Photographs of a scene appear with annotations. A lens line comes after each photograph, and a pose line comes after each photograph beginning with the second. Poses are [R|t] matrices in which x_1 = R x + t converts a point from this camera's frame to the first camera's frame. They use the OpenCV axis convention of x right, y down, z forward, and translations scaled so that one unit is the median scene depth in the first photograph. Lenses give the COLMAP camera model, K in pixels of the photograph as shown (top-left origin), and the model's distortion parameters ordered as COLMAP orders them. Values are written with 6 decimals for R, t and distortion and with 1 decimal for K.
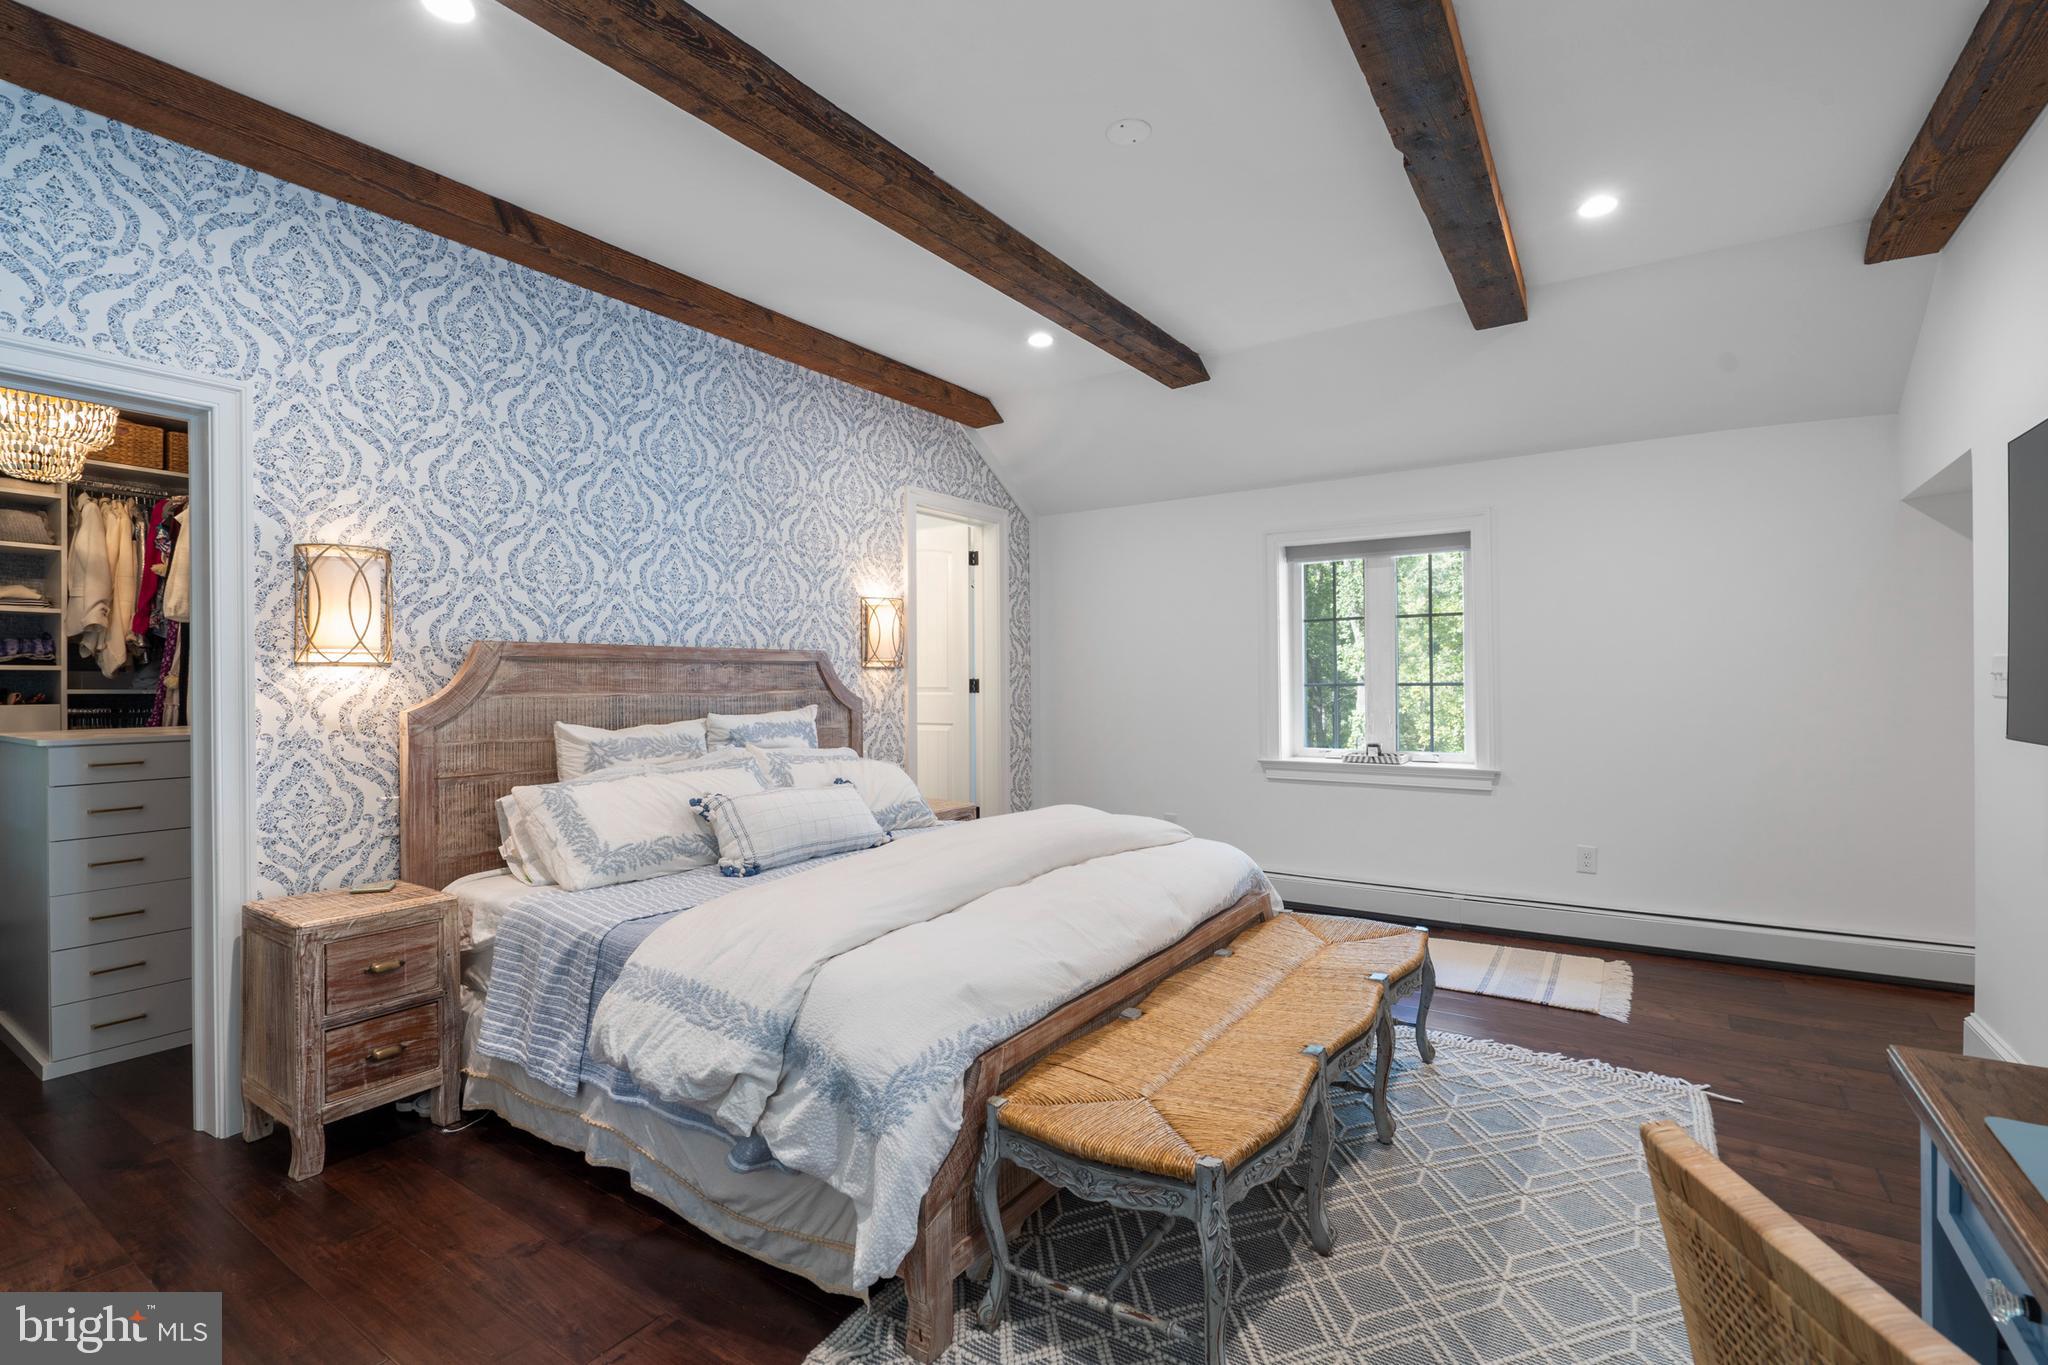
lens RADIAL K [[923.1, 0, 1024.0], [0, 923.1, 682.5], [0, 0, 1]] dist [-0.003786, -0.000830]
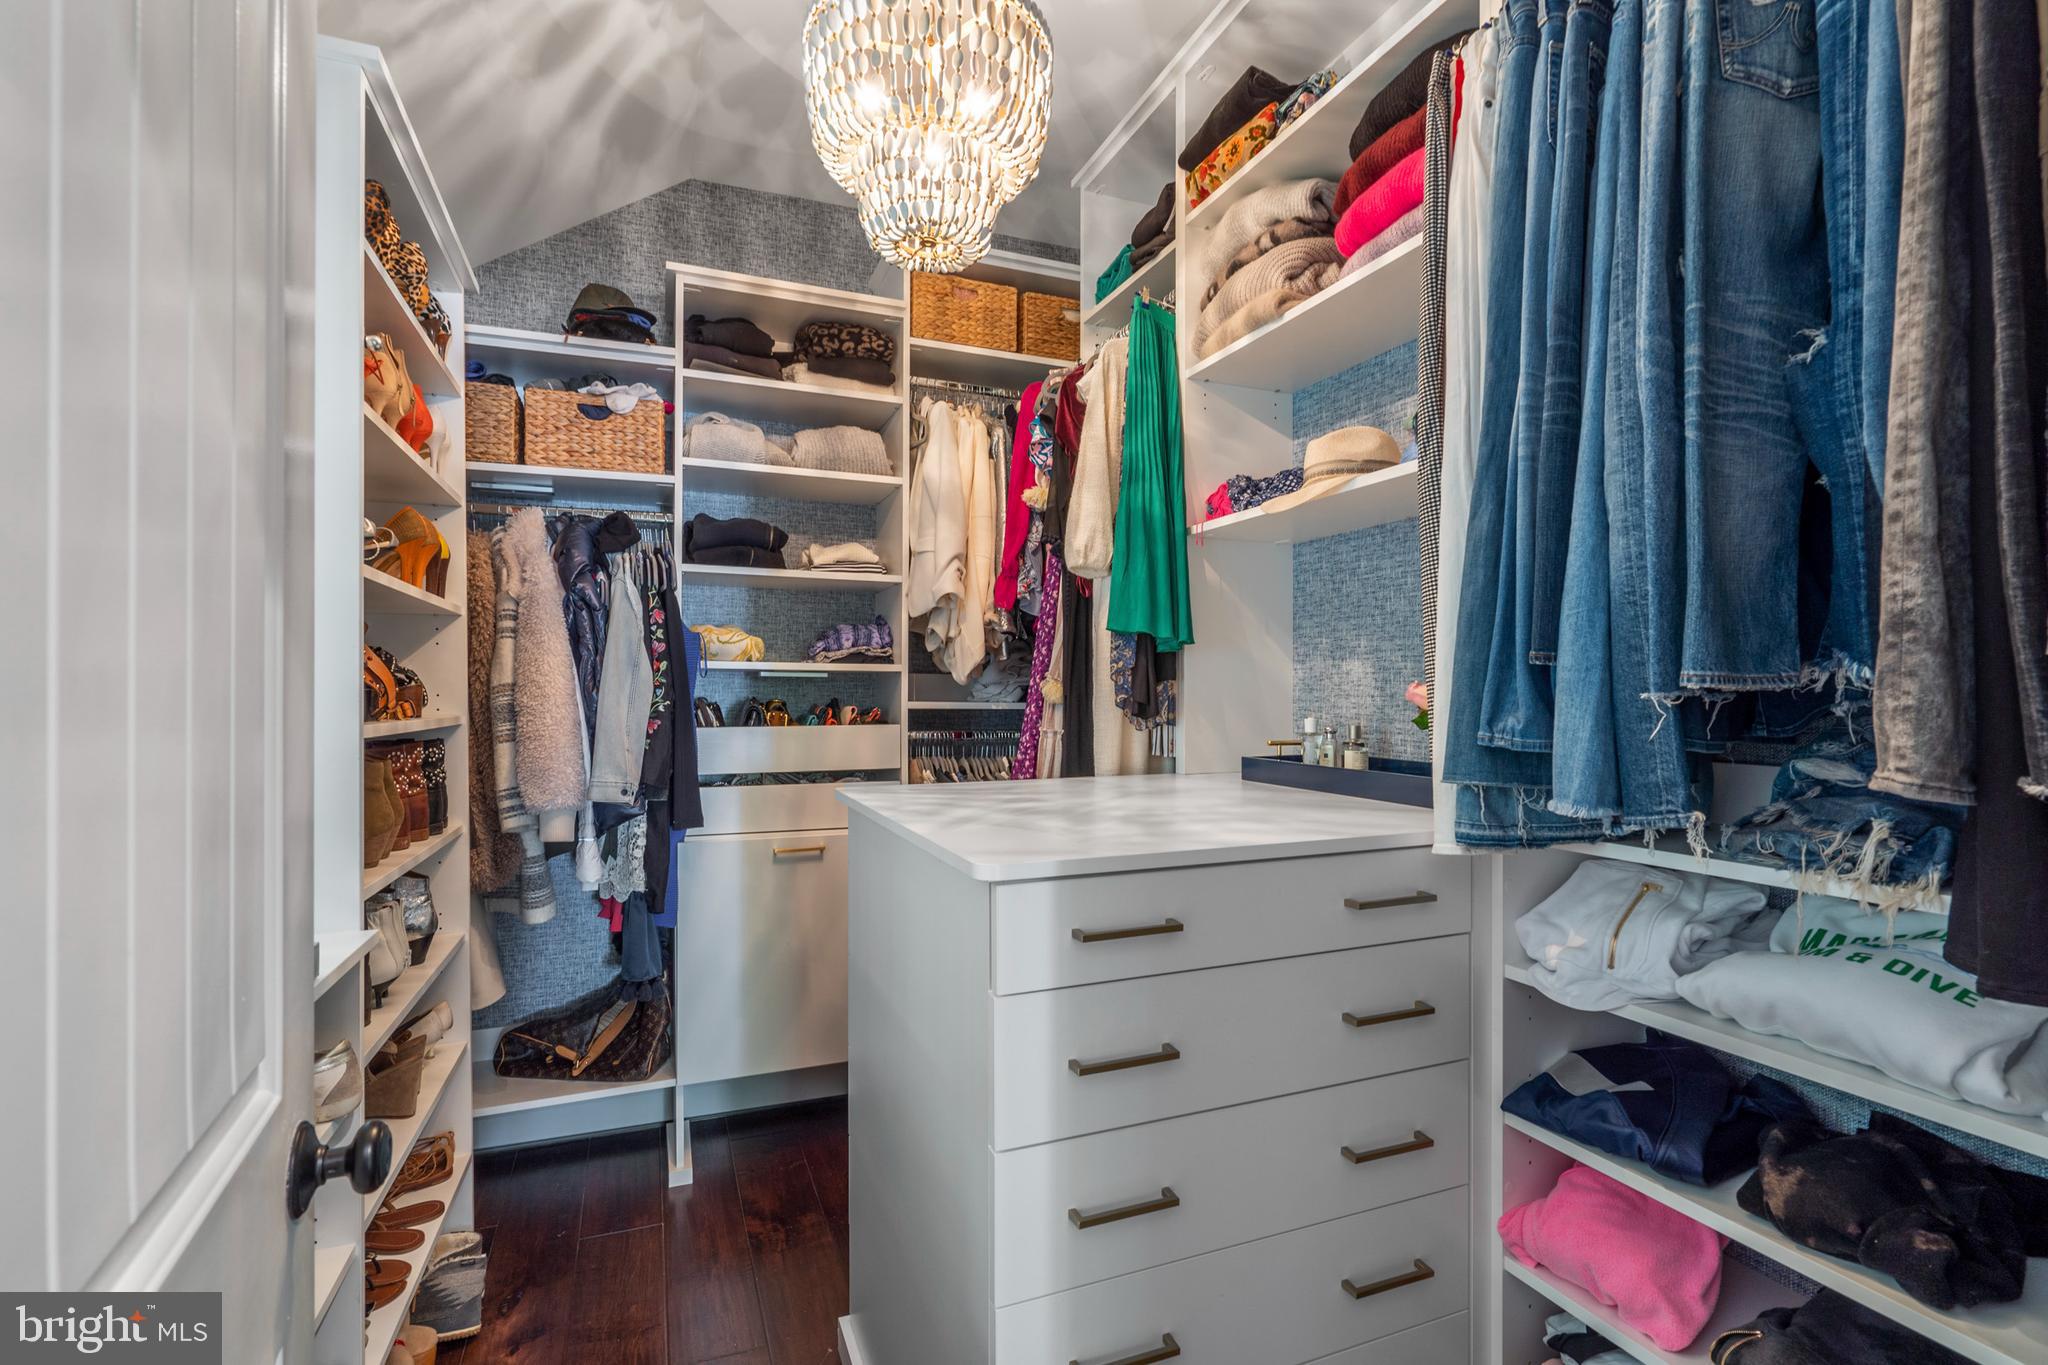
lens RADIAL K [[923.1, 0, 1024.0], [0, 923.1, 682.5], [0, 0, 1]] dist [-0.003786, -0.000830]
pose [[0.829925, 0.004662, -0.557855, -0.620598], [-0.009291, 0.999942, -0.005466, -0.002930], [0.557797, 0.009720, 0.829920, 0.515424]]
